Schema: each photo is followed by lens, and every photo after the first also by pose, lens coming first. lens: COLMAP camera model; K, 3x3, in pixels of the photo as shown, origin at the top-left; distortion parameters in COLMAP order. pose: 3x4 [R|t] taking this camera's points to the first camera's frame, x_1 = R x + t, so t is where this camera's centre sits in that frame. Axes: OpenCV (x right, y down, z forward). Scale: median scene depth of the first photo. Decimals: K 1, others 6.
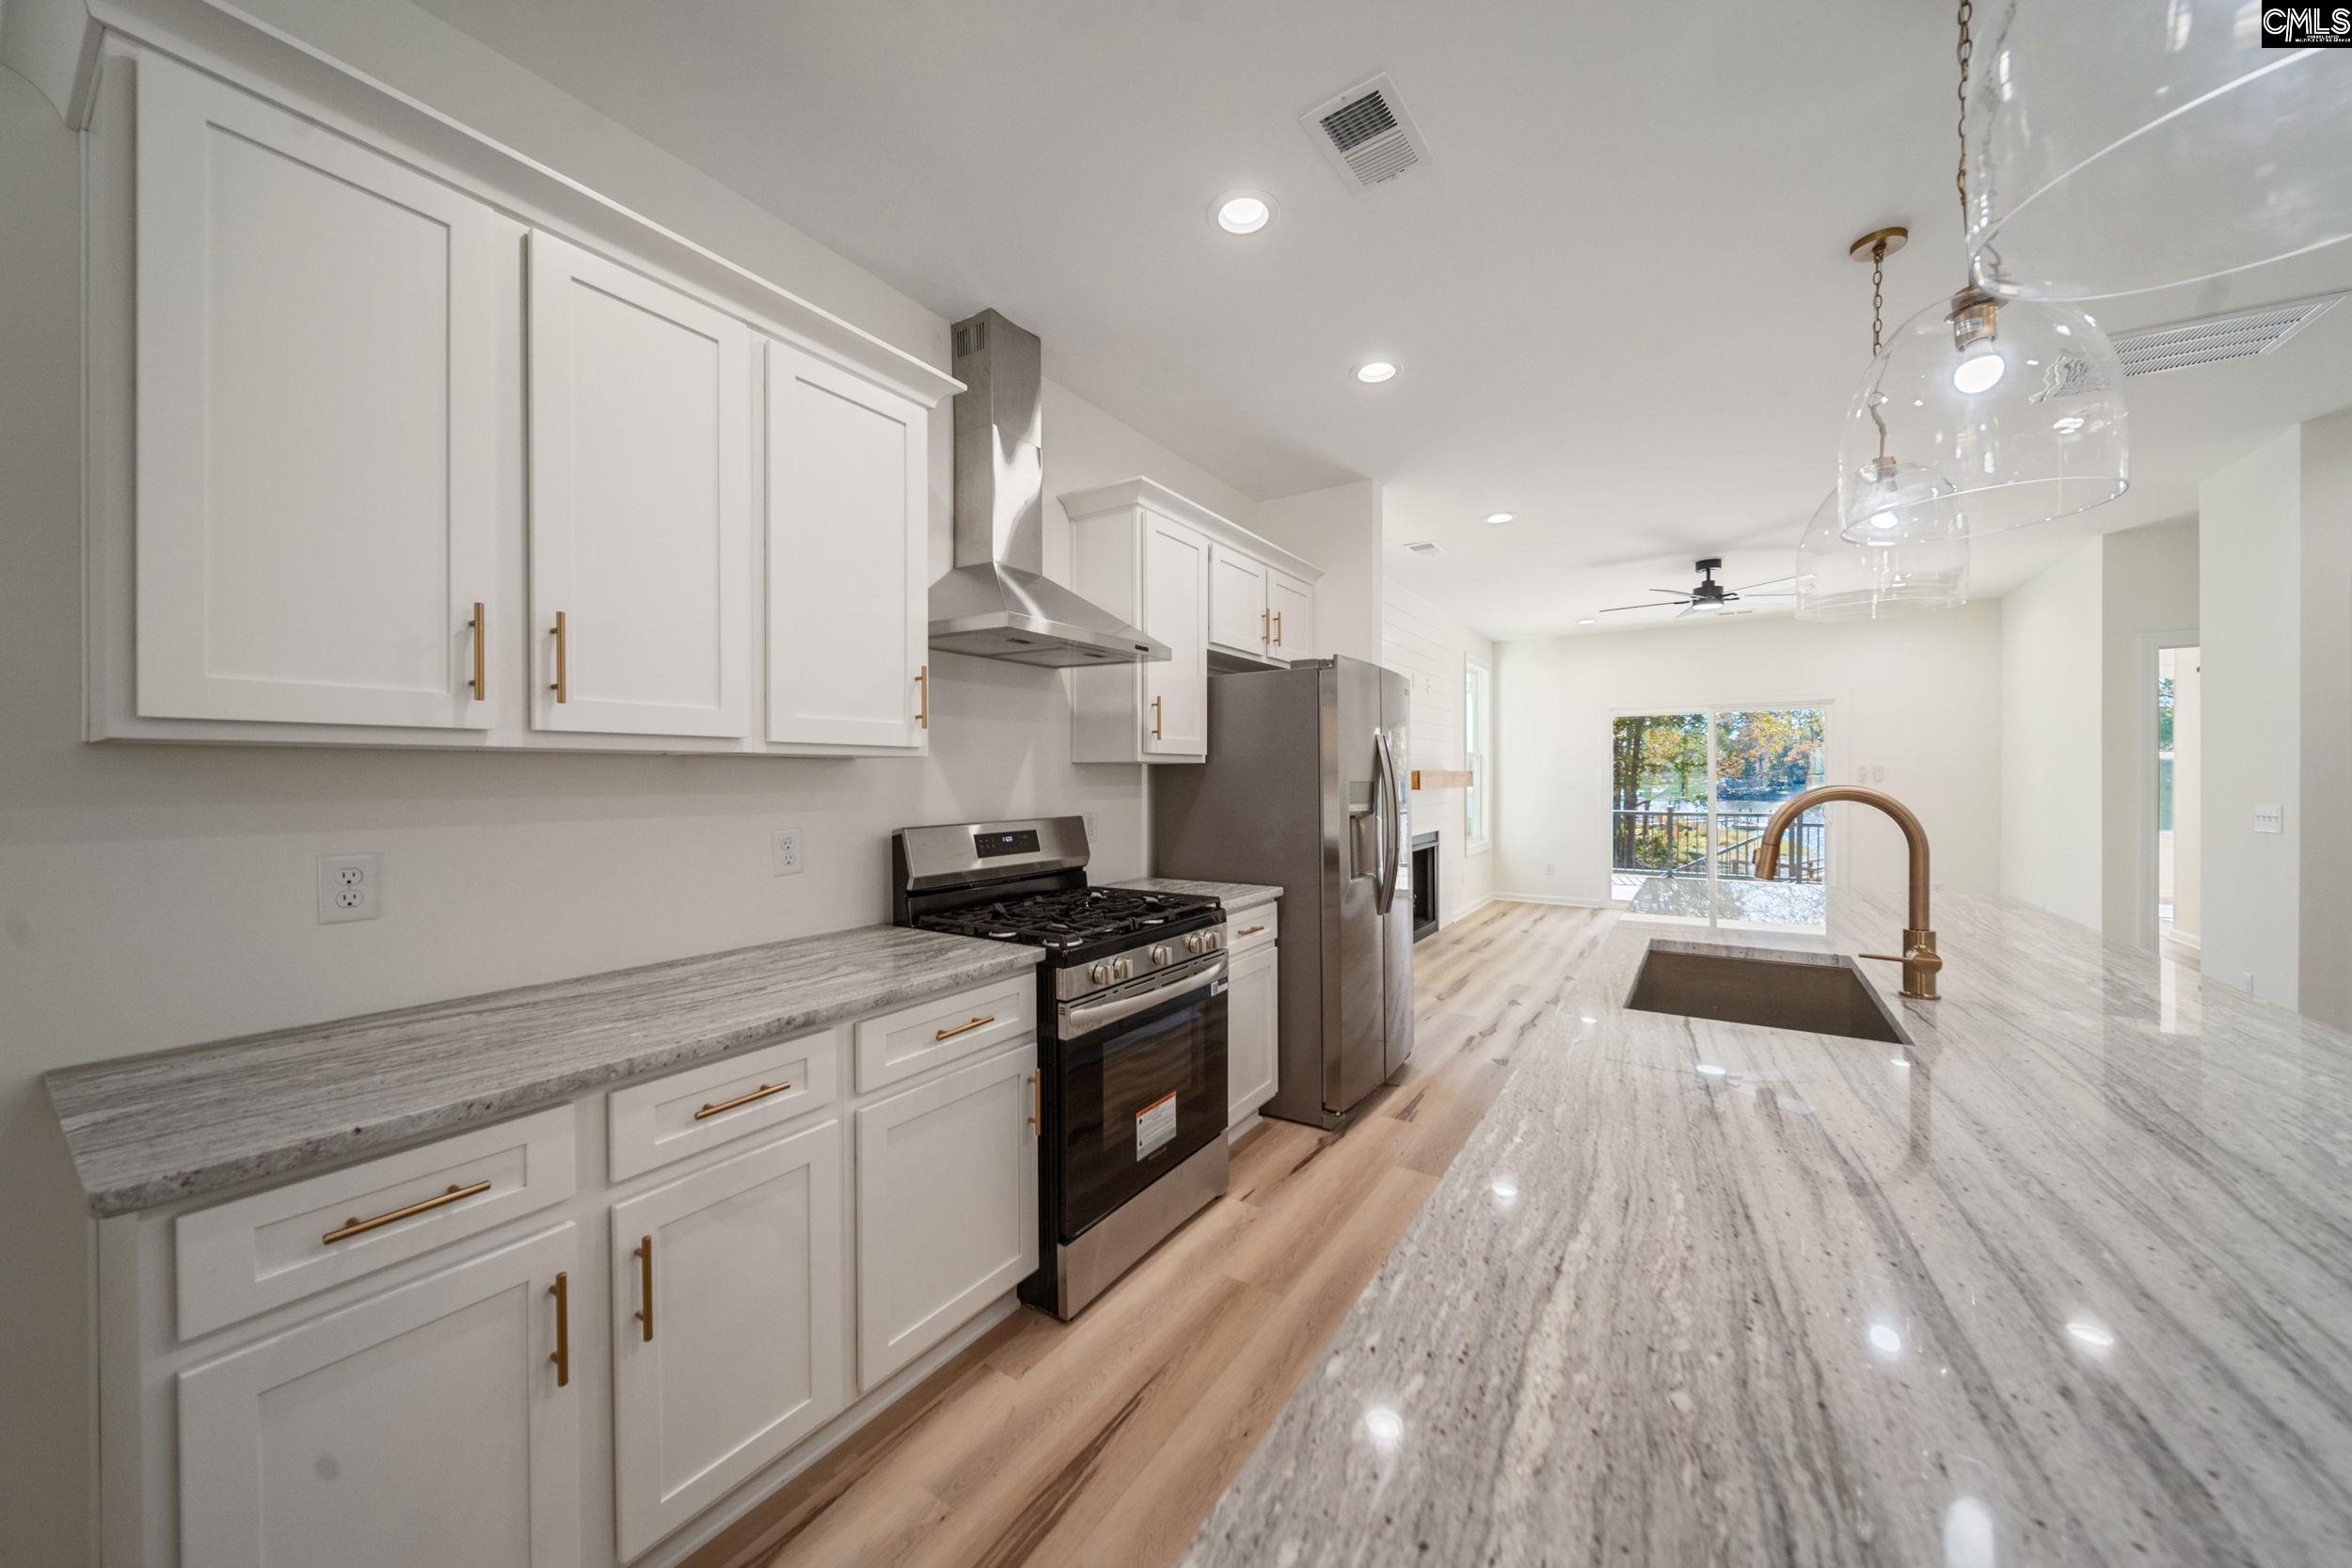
lens RADIAL K [[821.7, 0, 1181.3], [0, 821.7, 784.0], [0, 0, 1]] dist [0.001515, -0.000598]
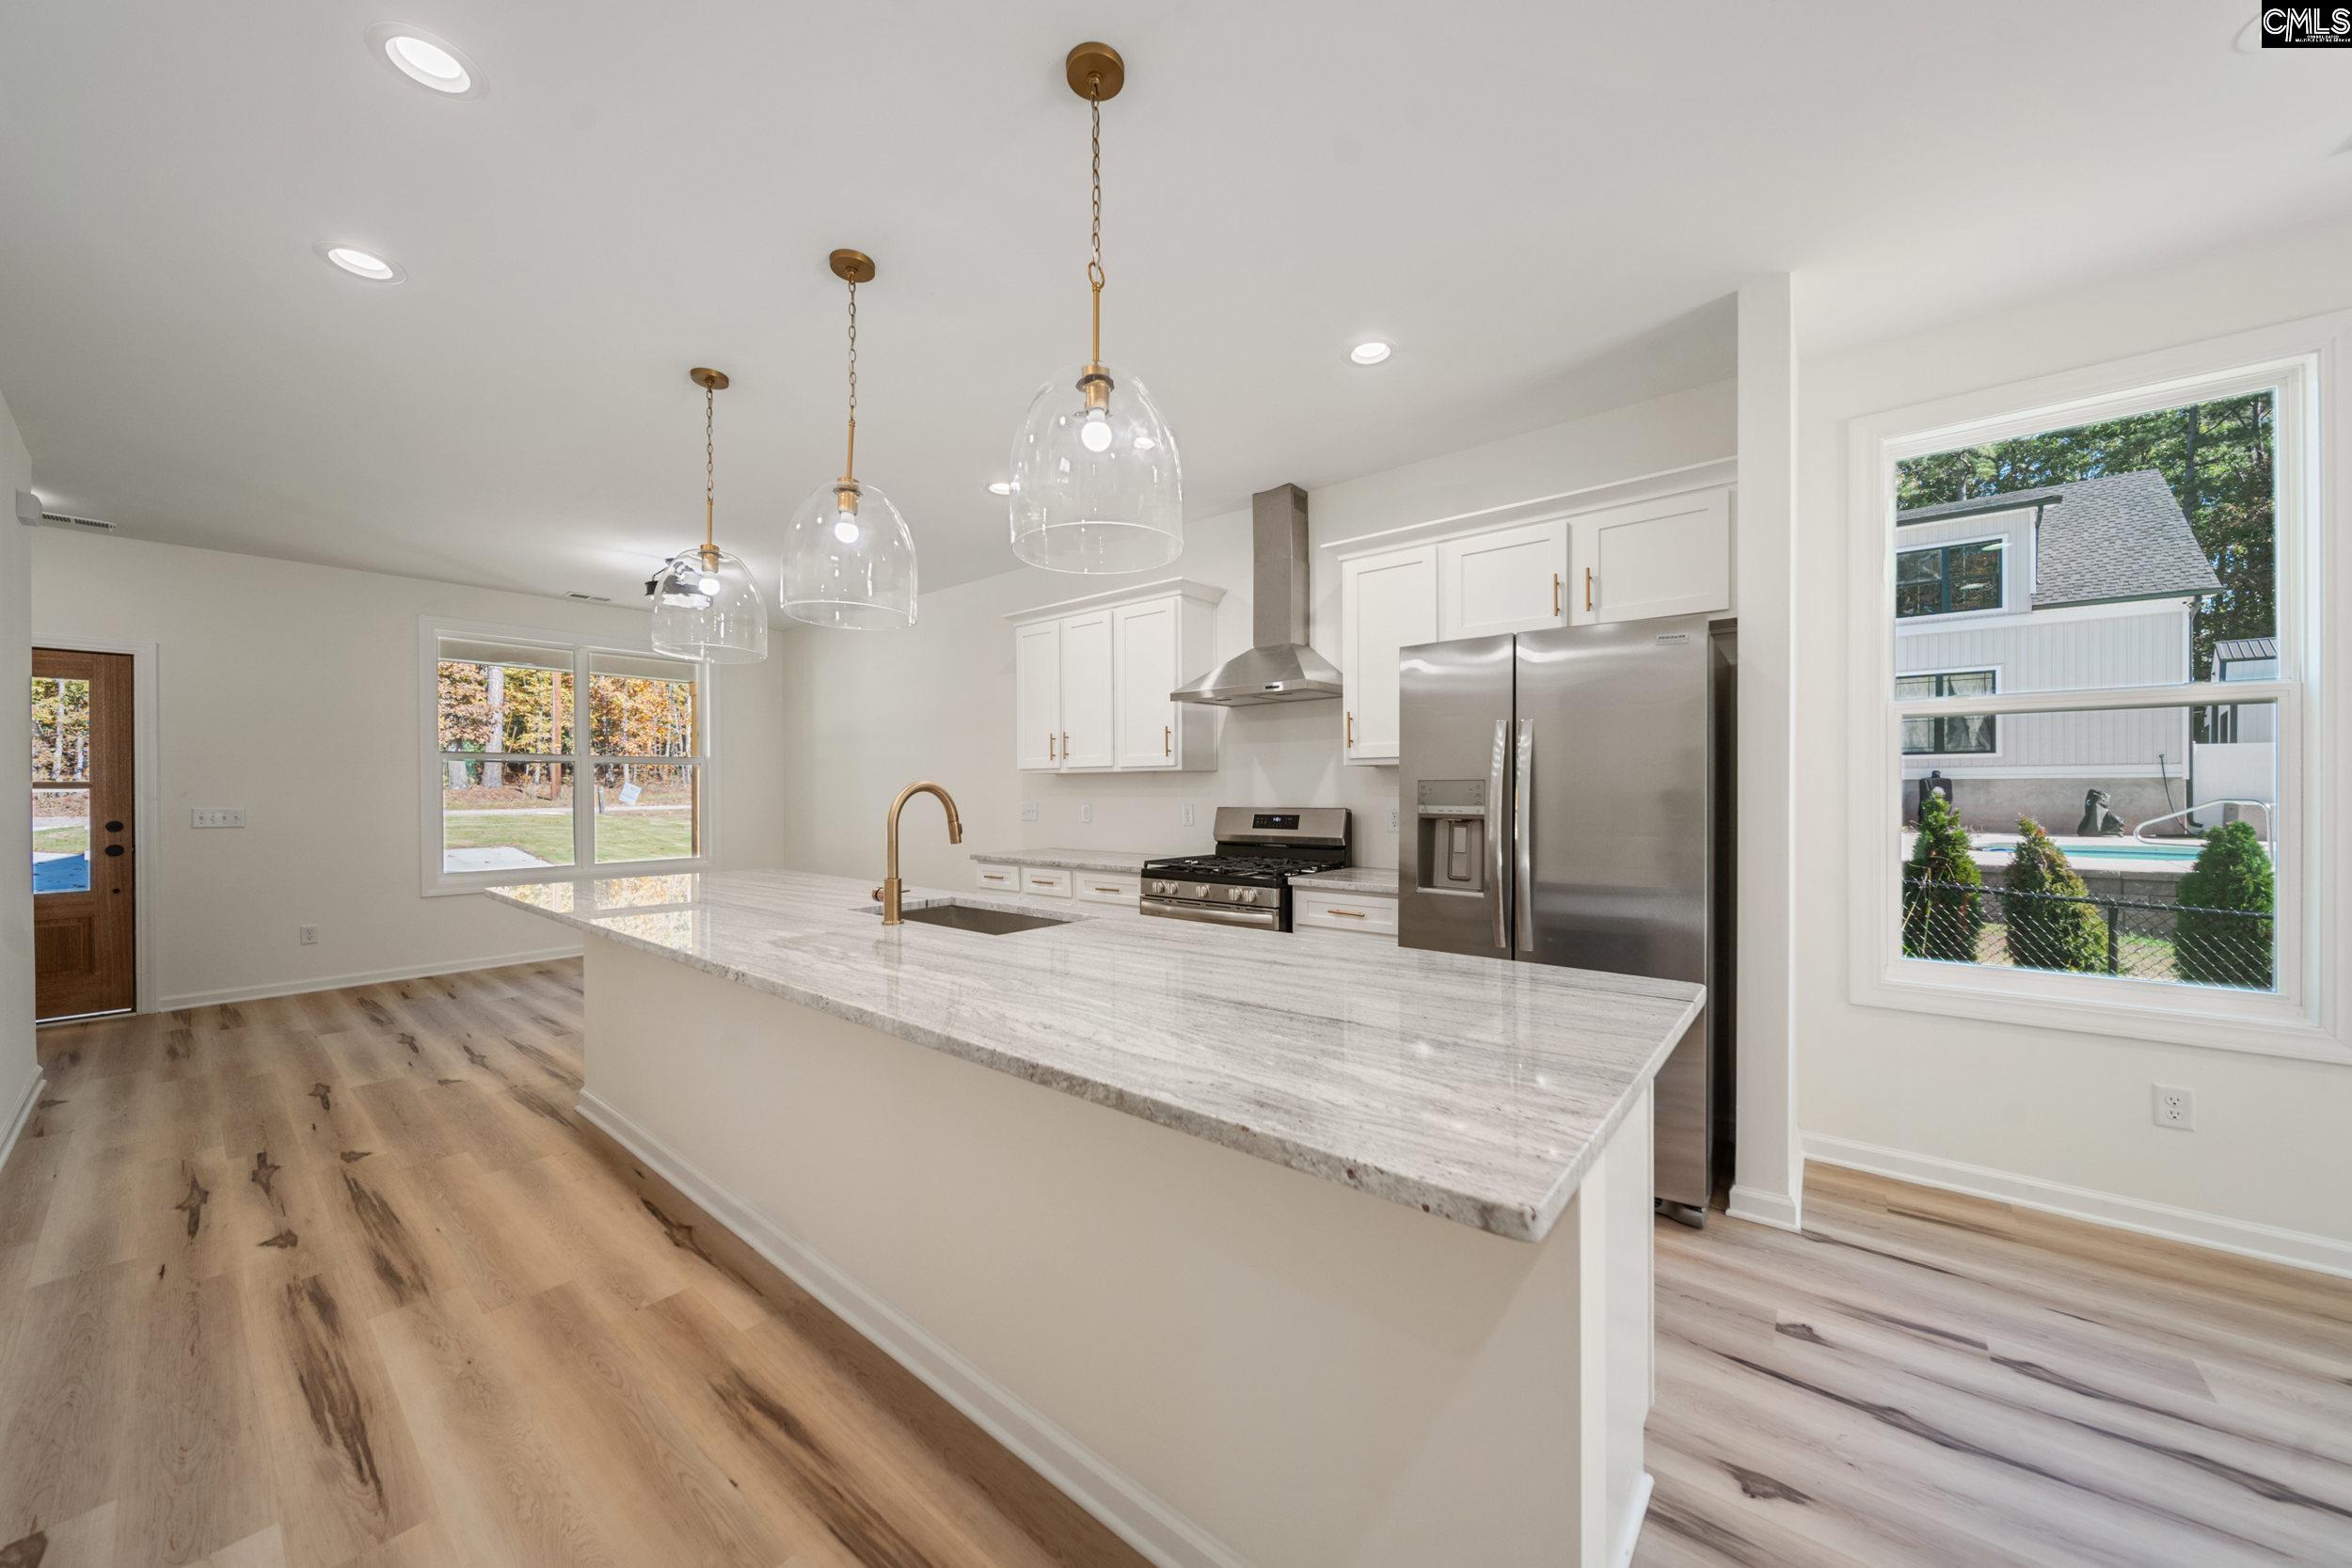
lens RADIAL K [[821.7, 0, 1174.1], [0, 821.7, 794.4], [0, 0, 1]] dist [0.001515, -0.000598]
pose [[-0.109212, 0.009414, -0.993974, 1.338156], [-0.003028, 0.999947, 0.009803, 0.005452], [0.994014, 0.004080, -0.109177, 0.964509]]
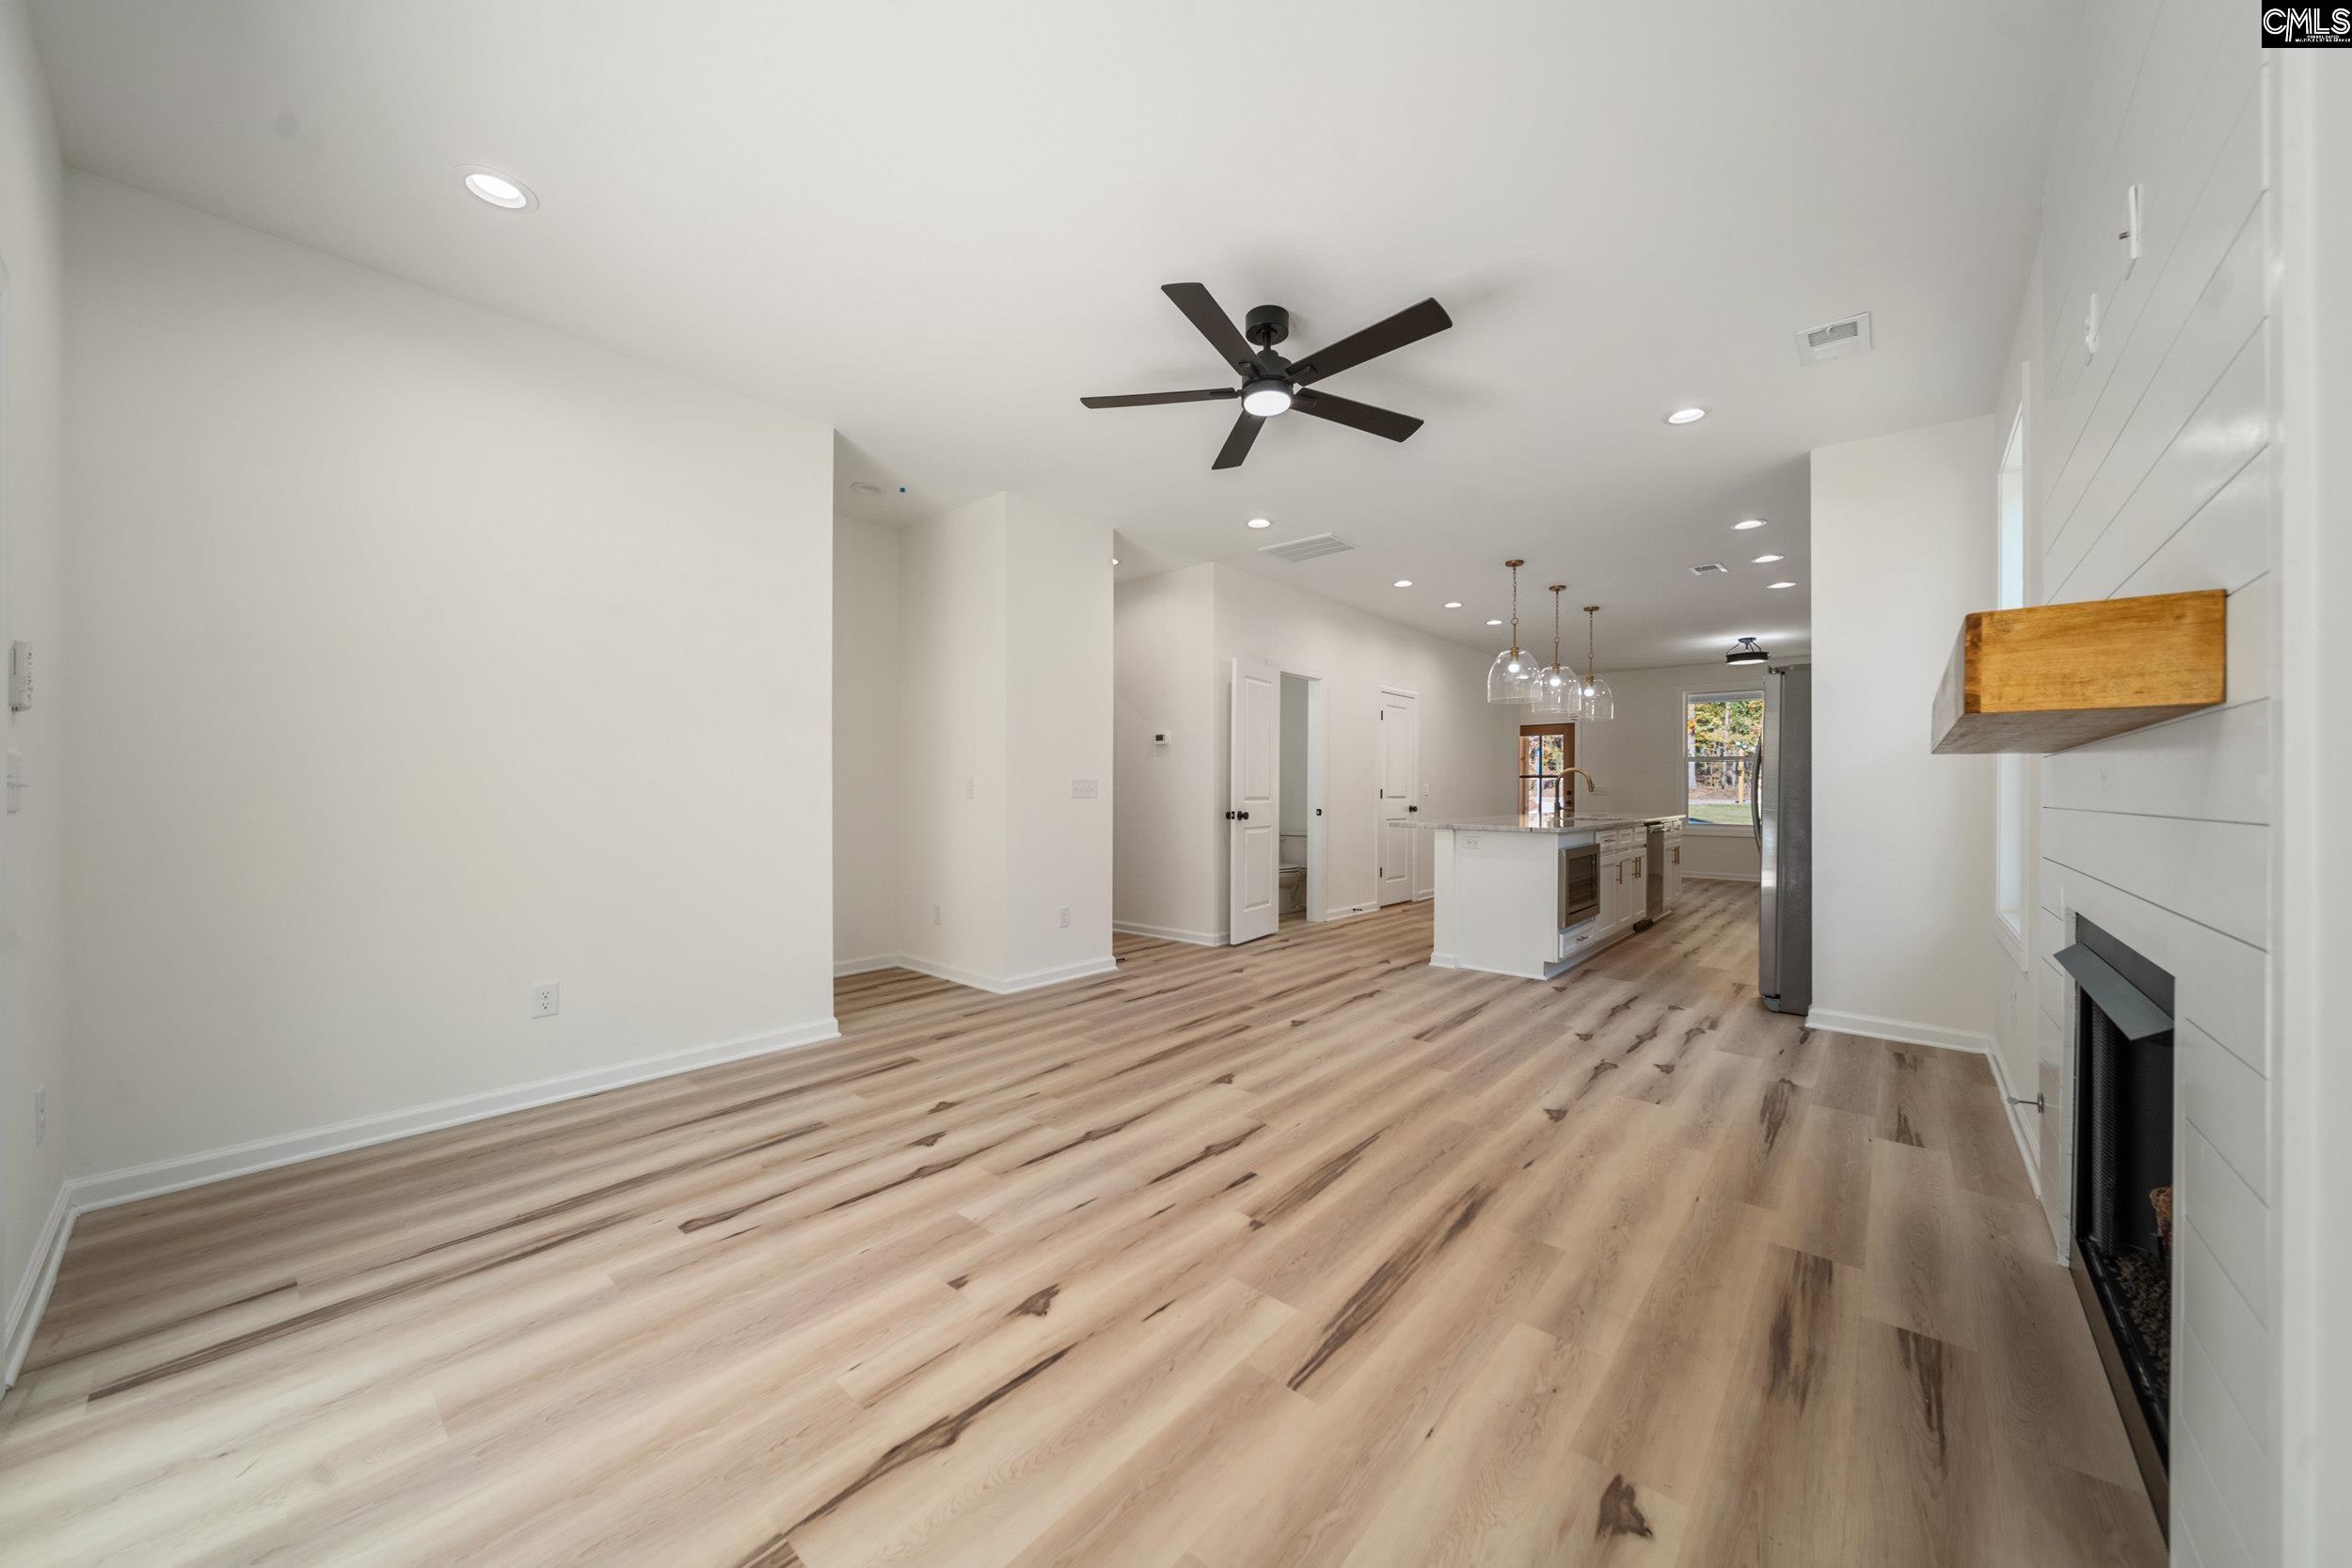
lens RADIAL K [[821.7, 0, 1172.4], [0, 821.7, 789.6], [0, 0, 1]] dist [0.001515, -0.000598]
pose [[-0.989778, -0.000929, 0.142611, 1.303761], [0.000142, 0.999972, 0.007501, 0.046592], [-0.142614, 0.007445, -0.989750, 3.167488]]
